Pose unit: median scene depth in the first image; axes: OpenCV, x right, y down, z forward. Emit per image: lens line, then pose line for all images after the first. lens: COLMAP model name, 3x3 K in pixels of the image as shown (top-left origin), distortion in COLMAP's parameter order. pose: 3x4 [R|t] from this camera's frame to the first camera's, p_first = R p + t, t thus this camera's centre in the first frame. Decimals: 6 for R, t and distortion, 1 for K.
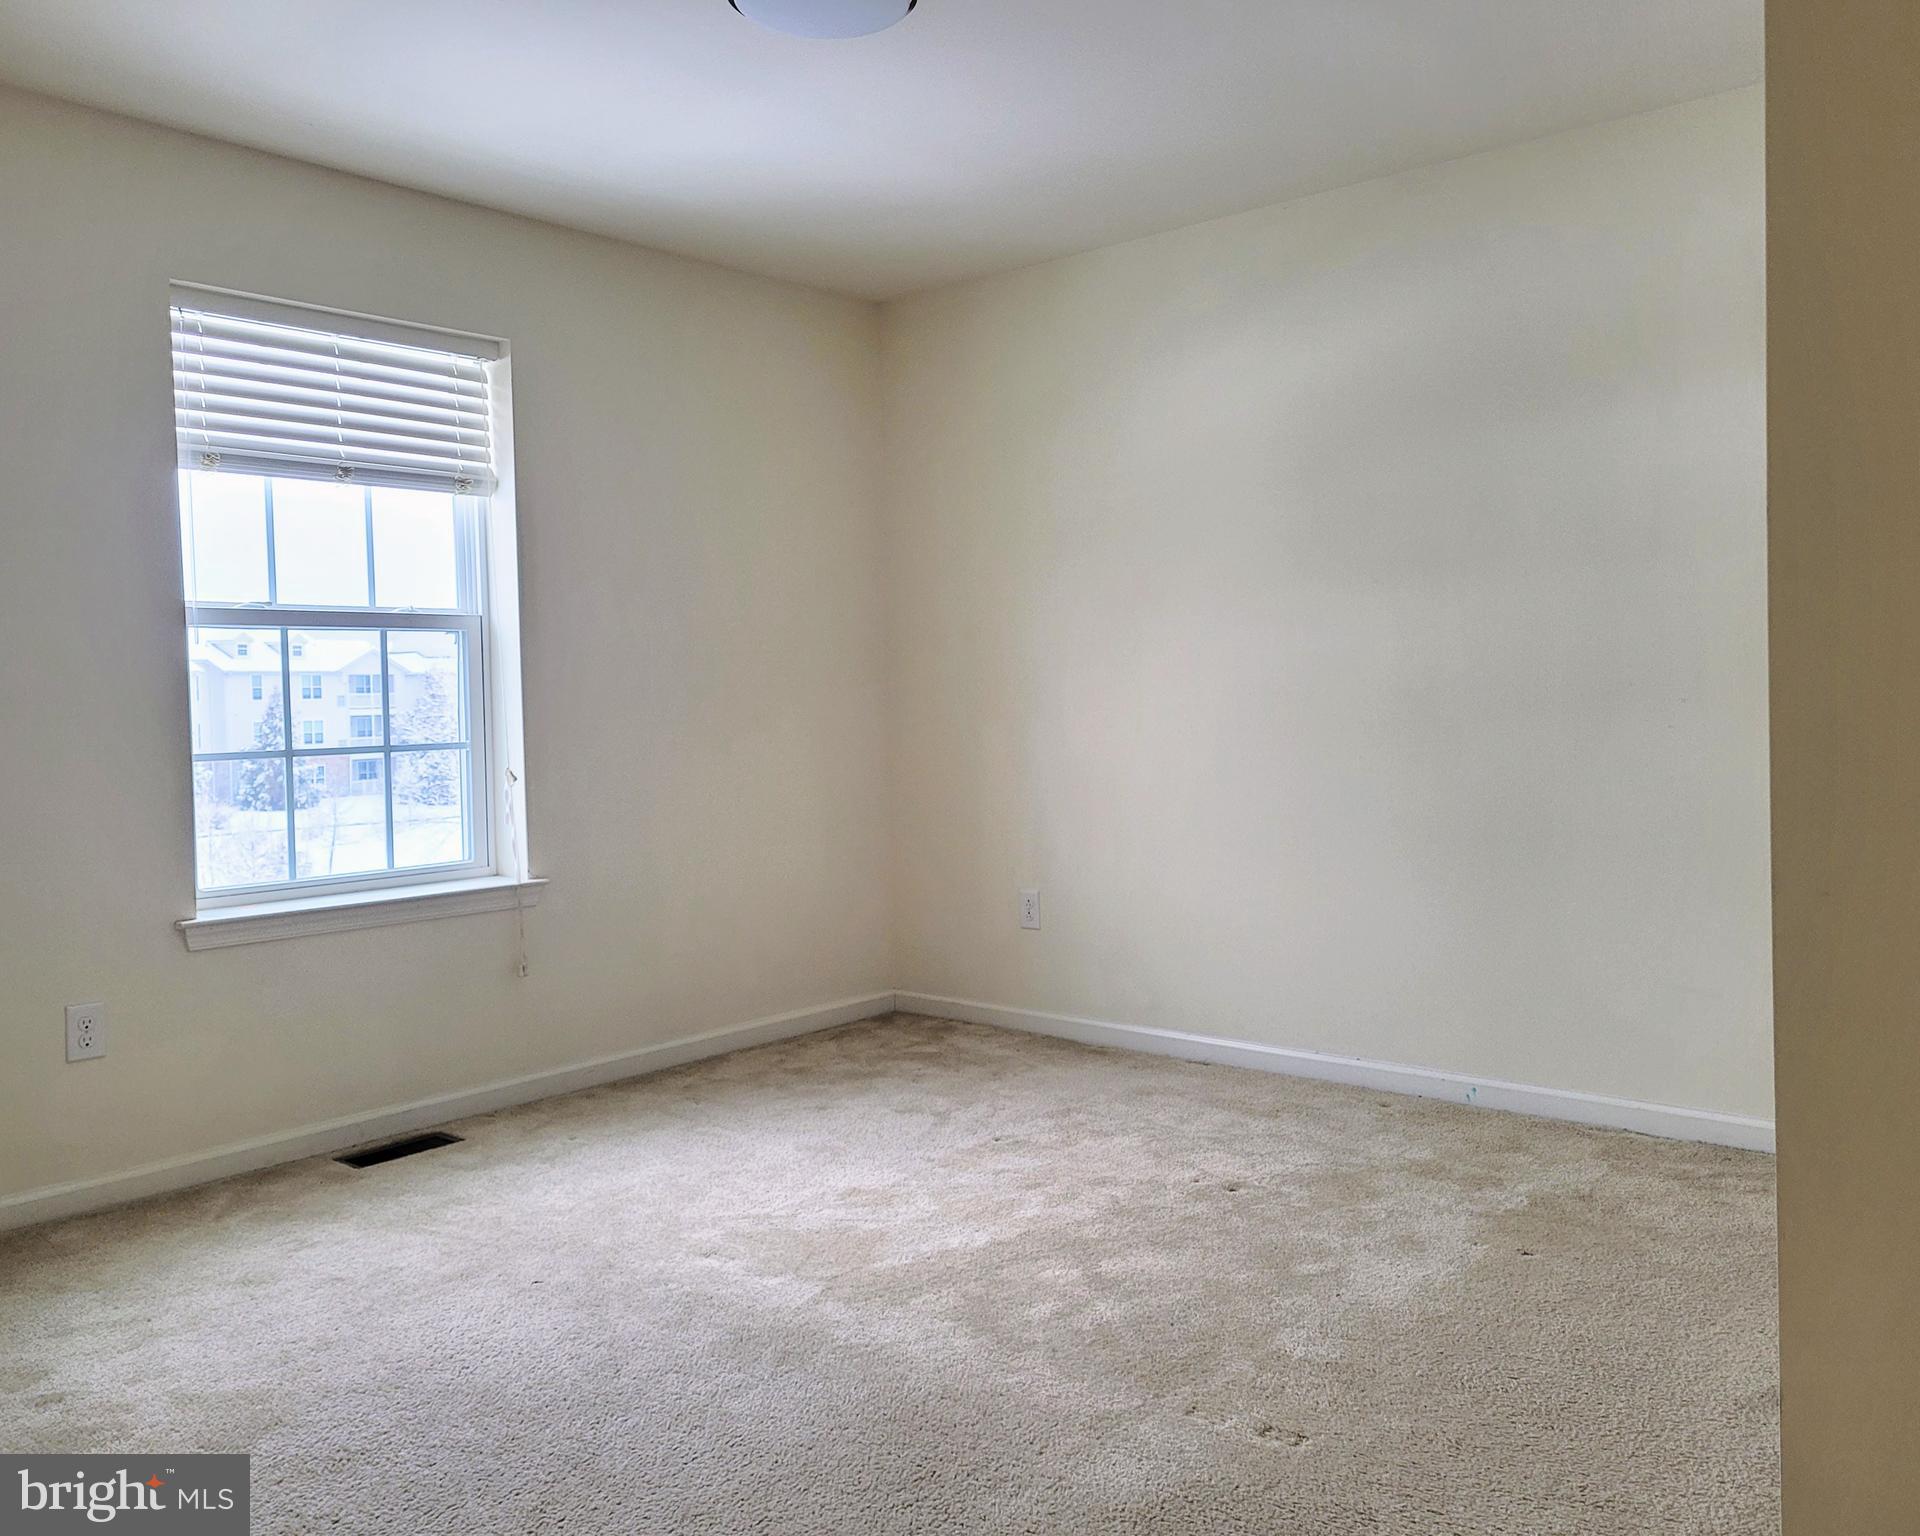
lens RADIAL K [[1626.0, 0, 934.0], [0, 1626.0, 738.4], [0, 0, 1]] dist [0.061588, -0.021540]
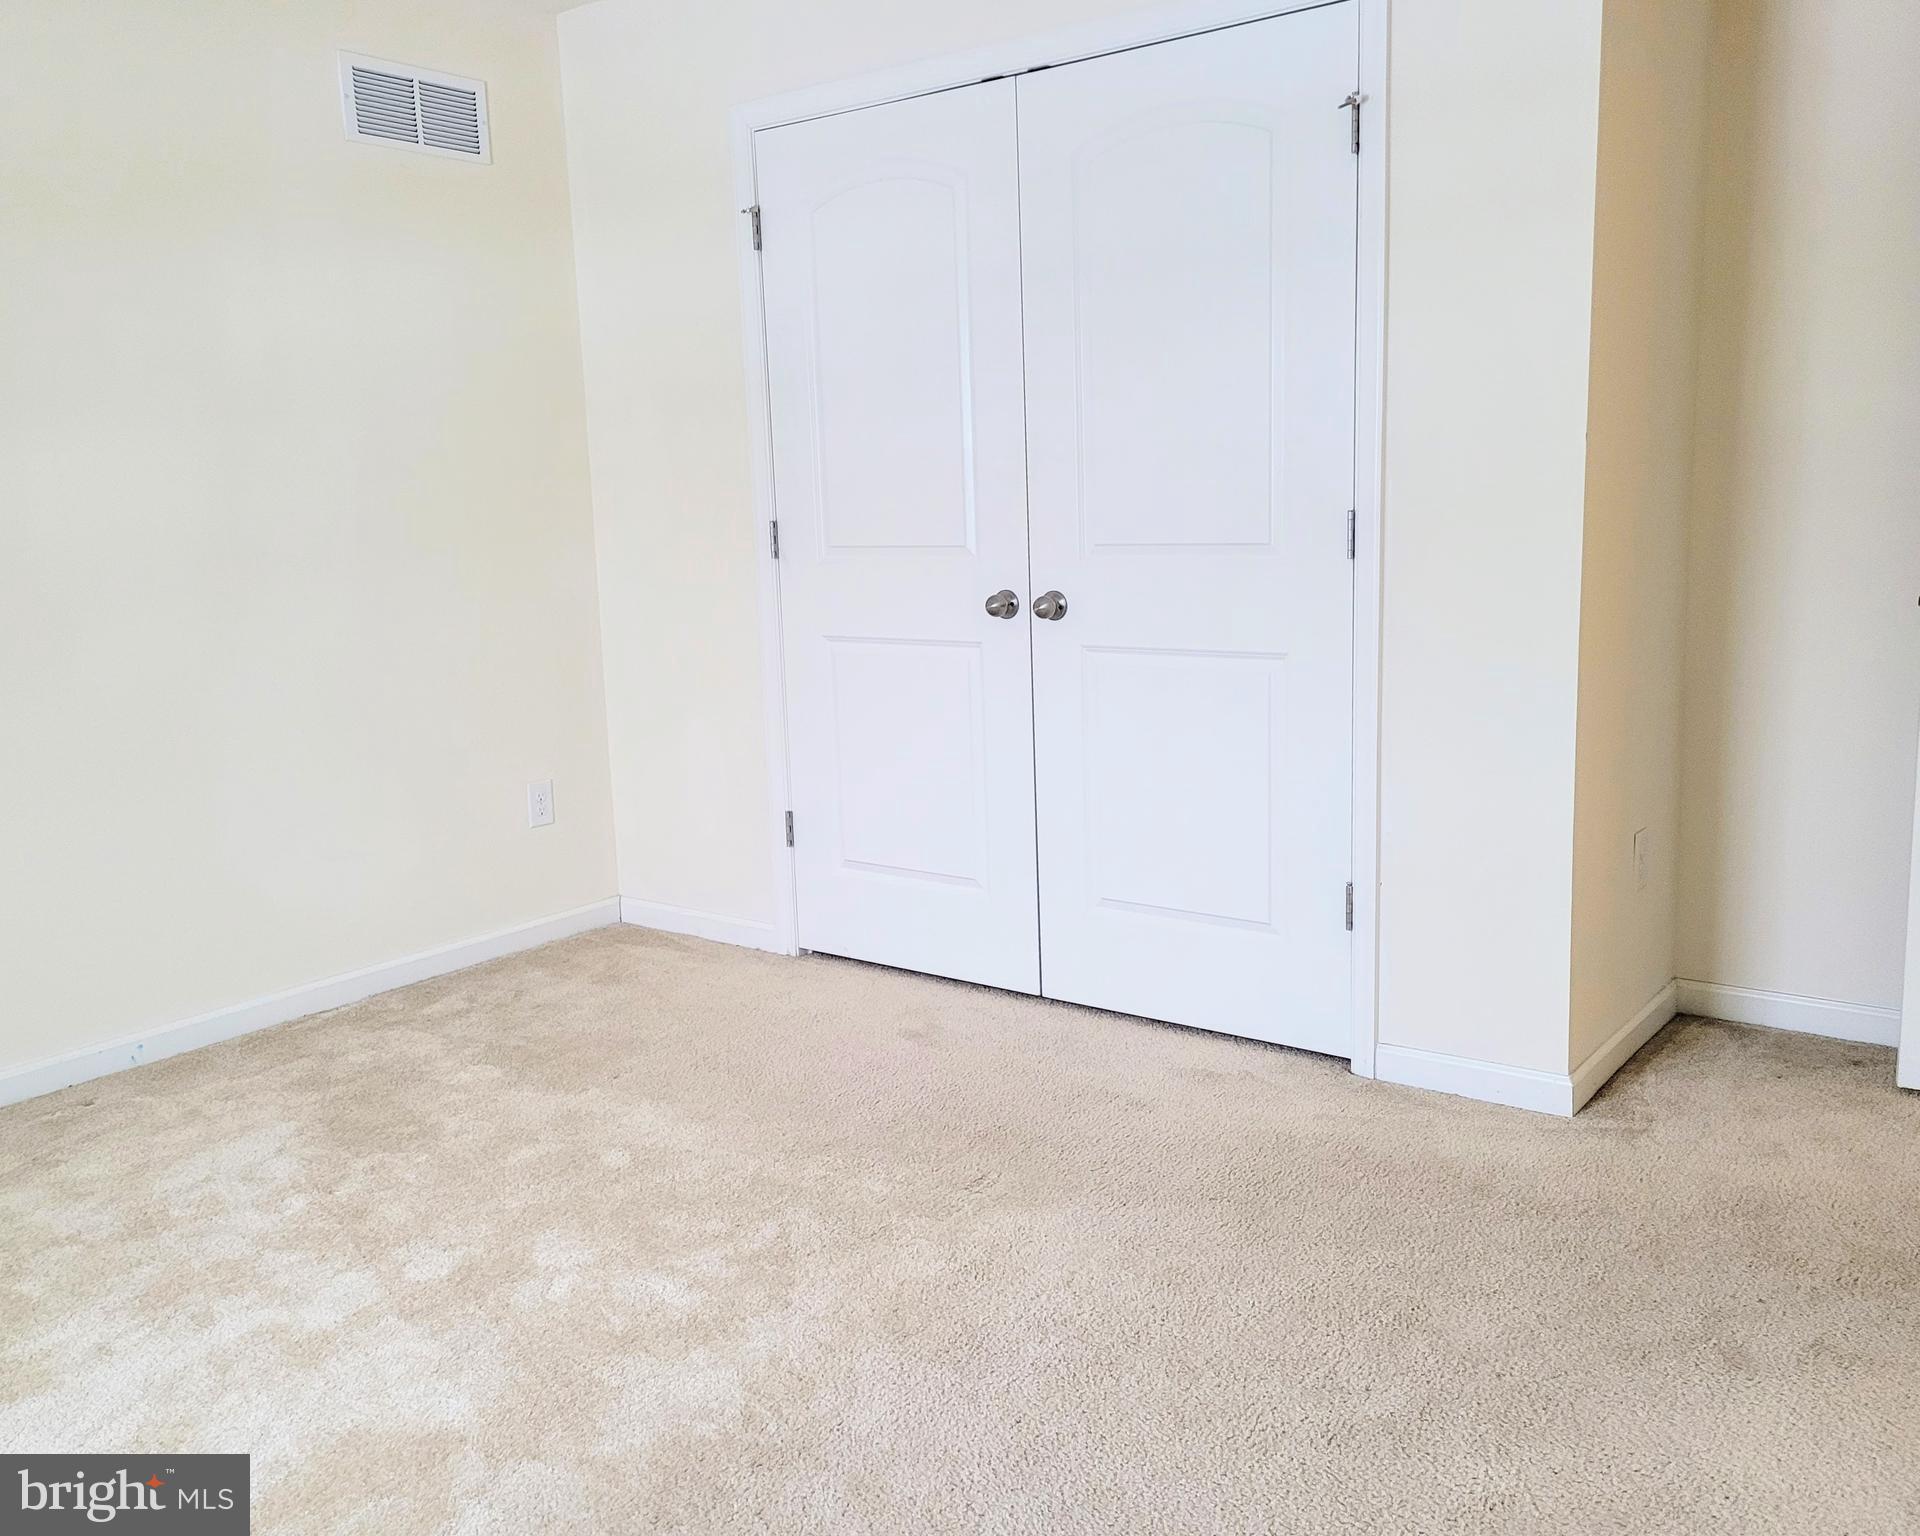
lens RADIAL K [[1626.0, 0, 934.0], [0, 1626.0, 738.4], [0, 0, 1]] dist [0.061588, -0.021540]
pose [[-0.050530, -0.131290, 0.990055, -0.641919], [0.068455, 0.988535, 0.134583, -0.041177], [-0.996374, 0.074575, -0.040963, 0.743728]]
